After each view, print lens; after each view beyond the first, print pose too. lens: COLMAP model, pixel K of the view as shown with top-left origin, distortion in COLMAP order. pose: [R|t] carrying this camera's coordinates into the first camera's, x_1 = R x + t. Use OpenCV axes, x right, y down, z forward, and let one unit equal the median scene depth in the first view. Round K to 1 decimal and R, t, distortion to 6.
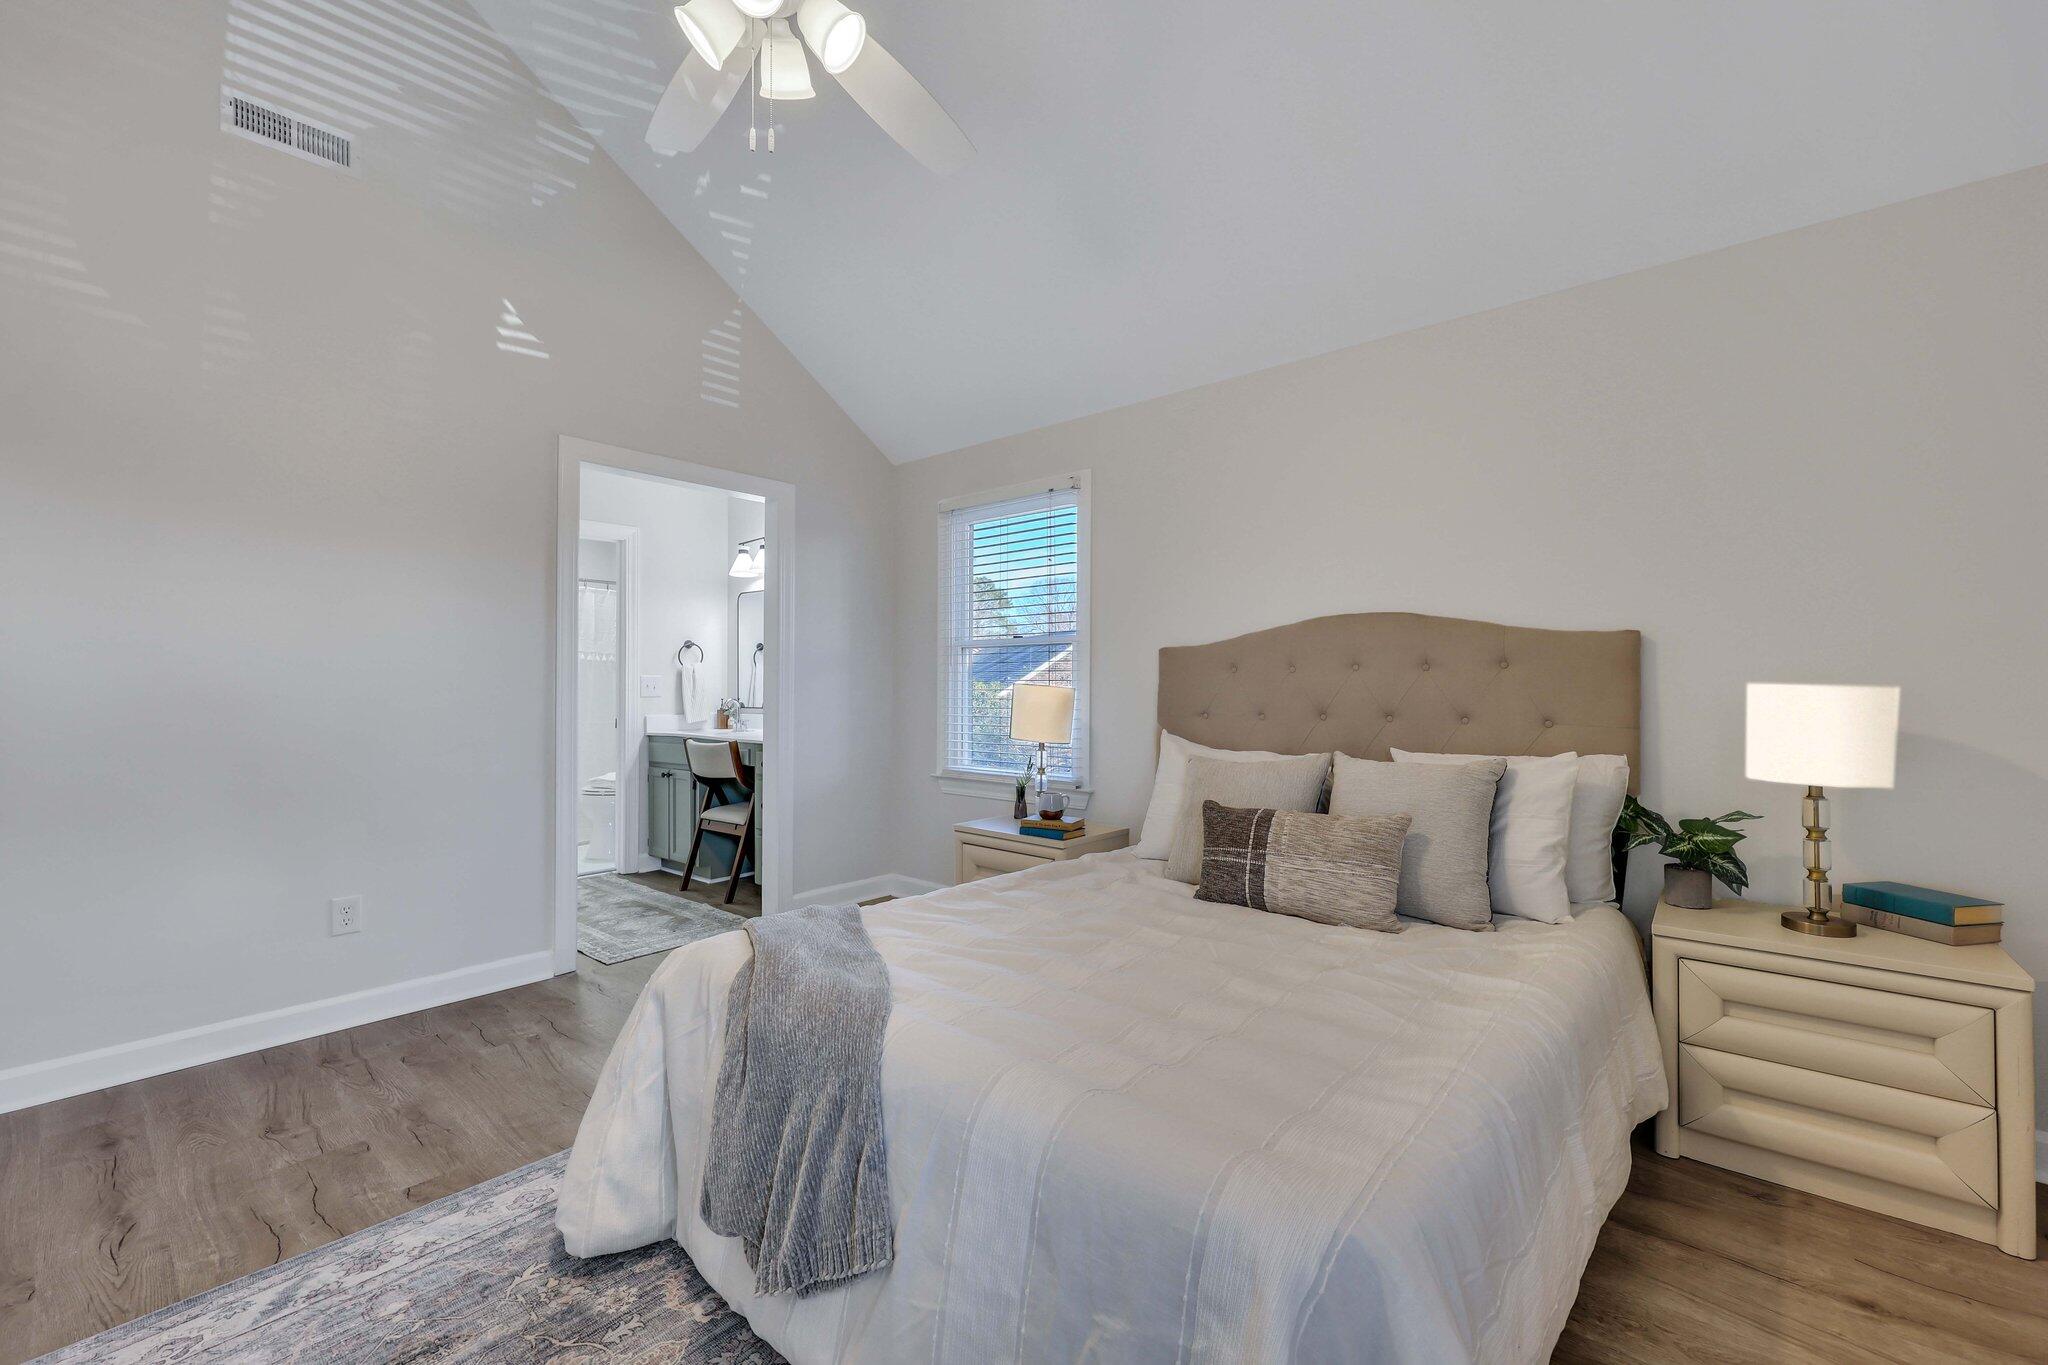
lens RADIAL K [[848.0, 0, 1024.0], [0, 848.0, 682.5], [0, 0, 1]] dist [0.011227, 0.000294]
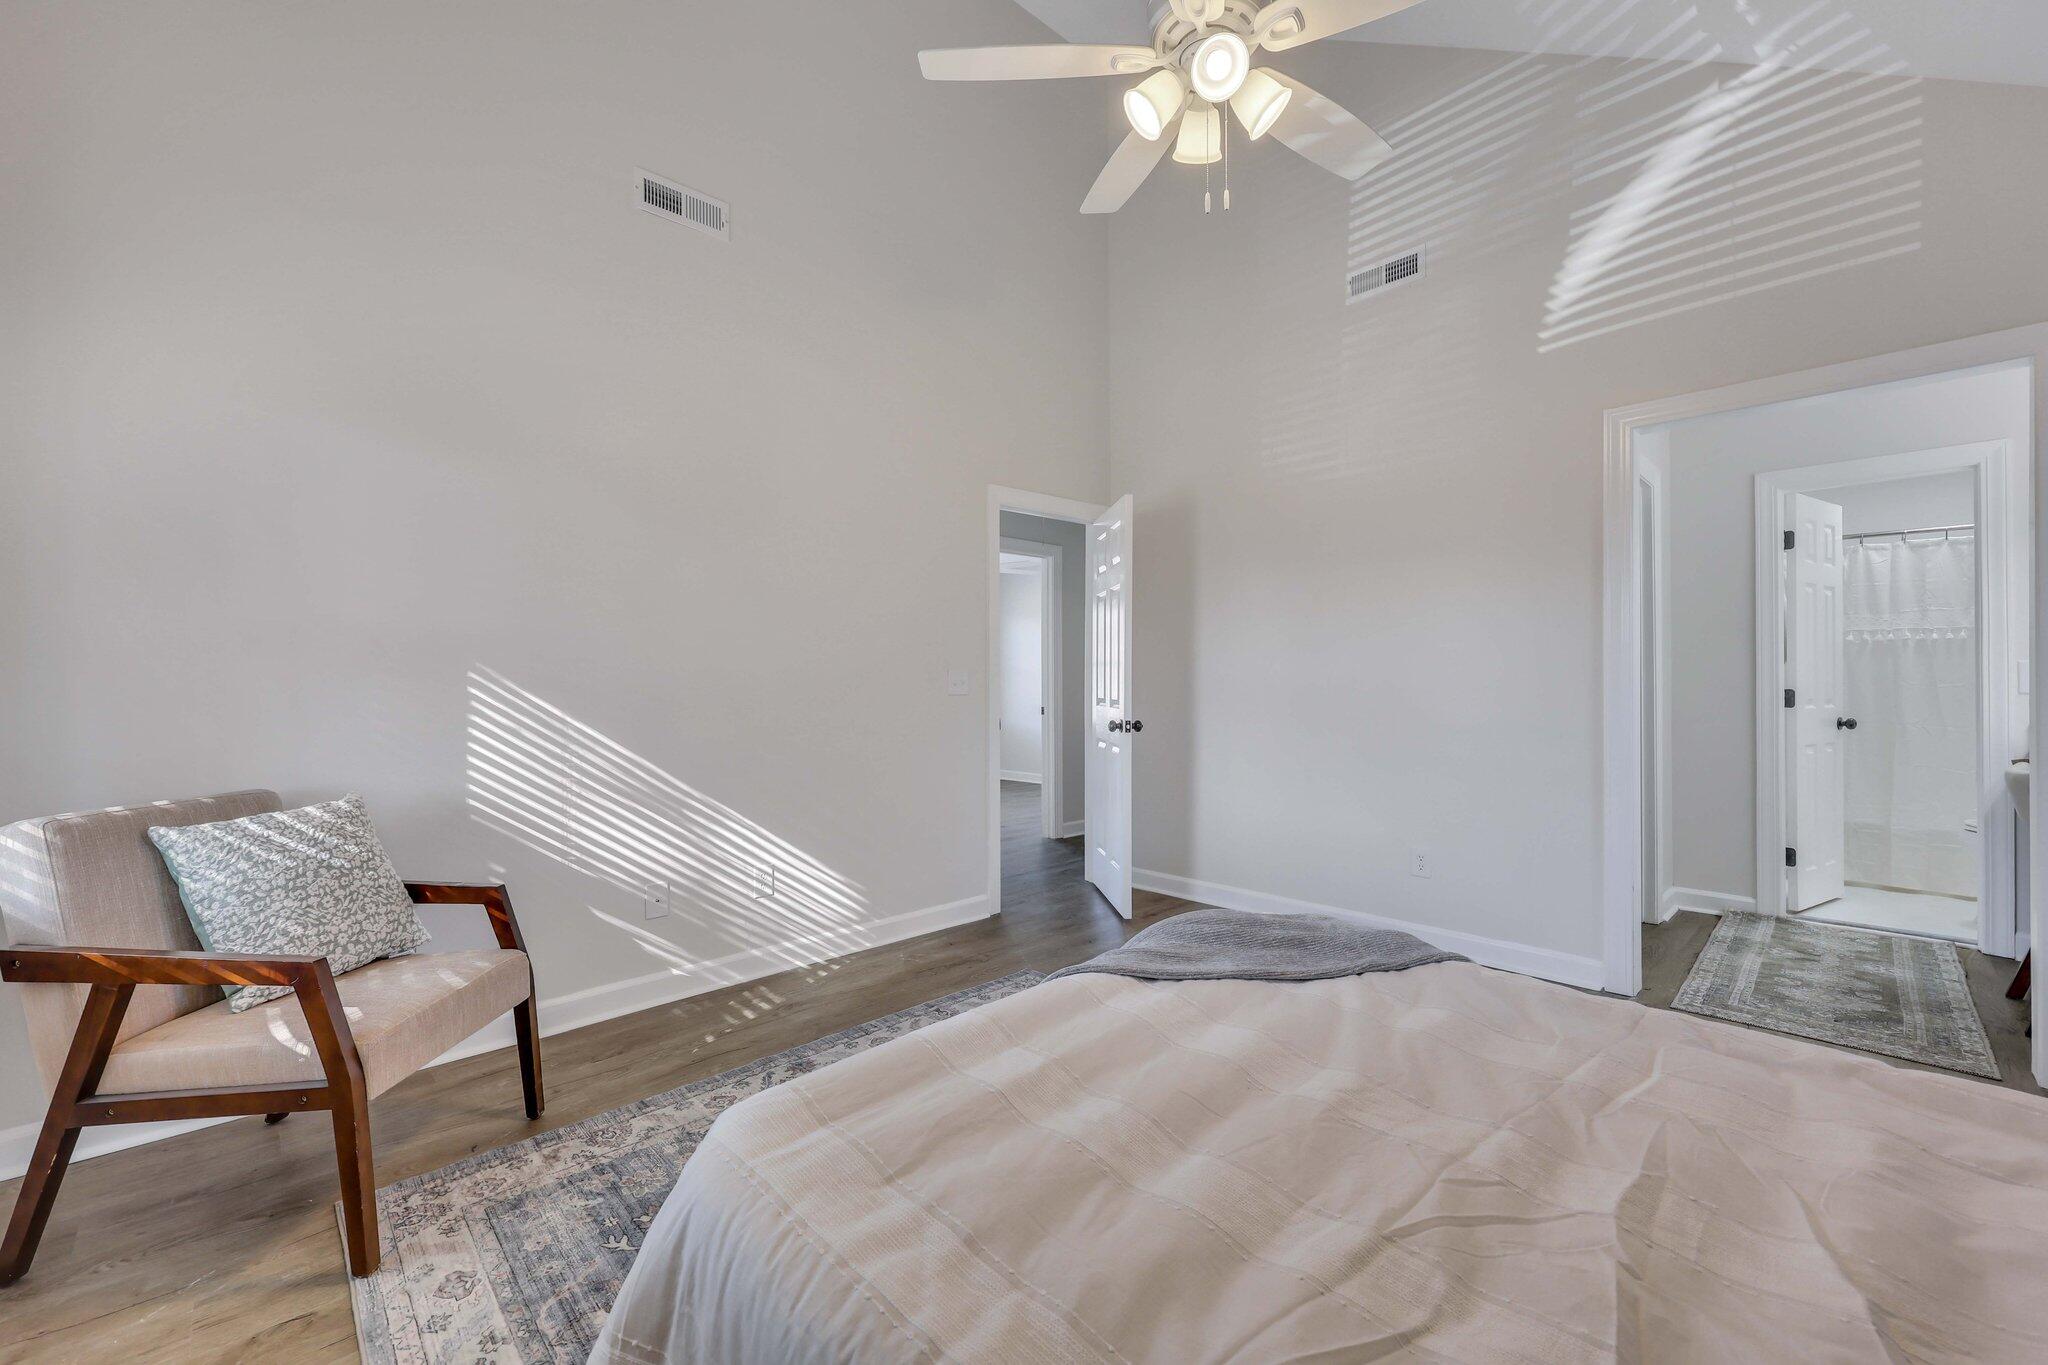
lens RADIAL K [[848.0, 0, 1024.0], [0, 848.0, 682.5], [0, 0, 1]] dist [0.011227, 0.000294]
pose [[-0.087644, 0.002684, -0.996148, 0.615015], [0.009410, 0.999954, 0.001866, -0.004678], [0.996107, -0.009211, -0.087665, 0.619644]]
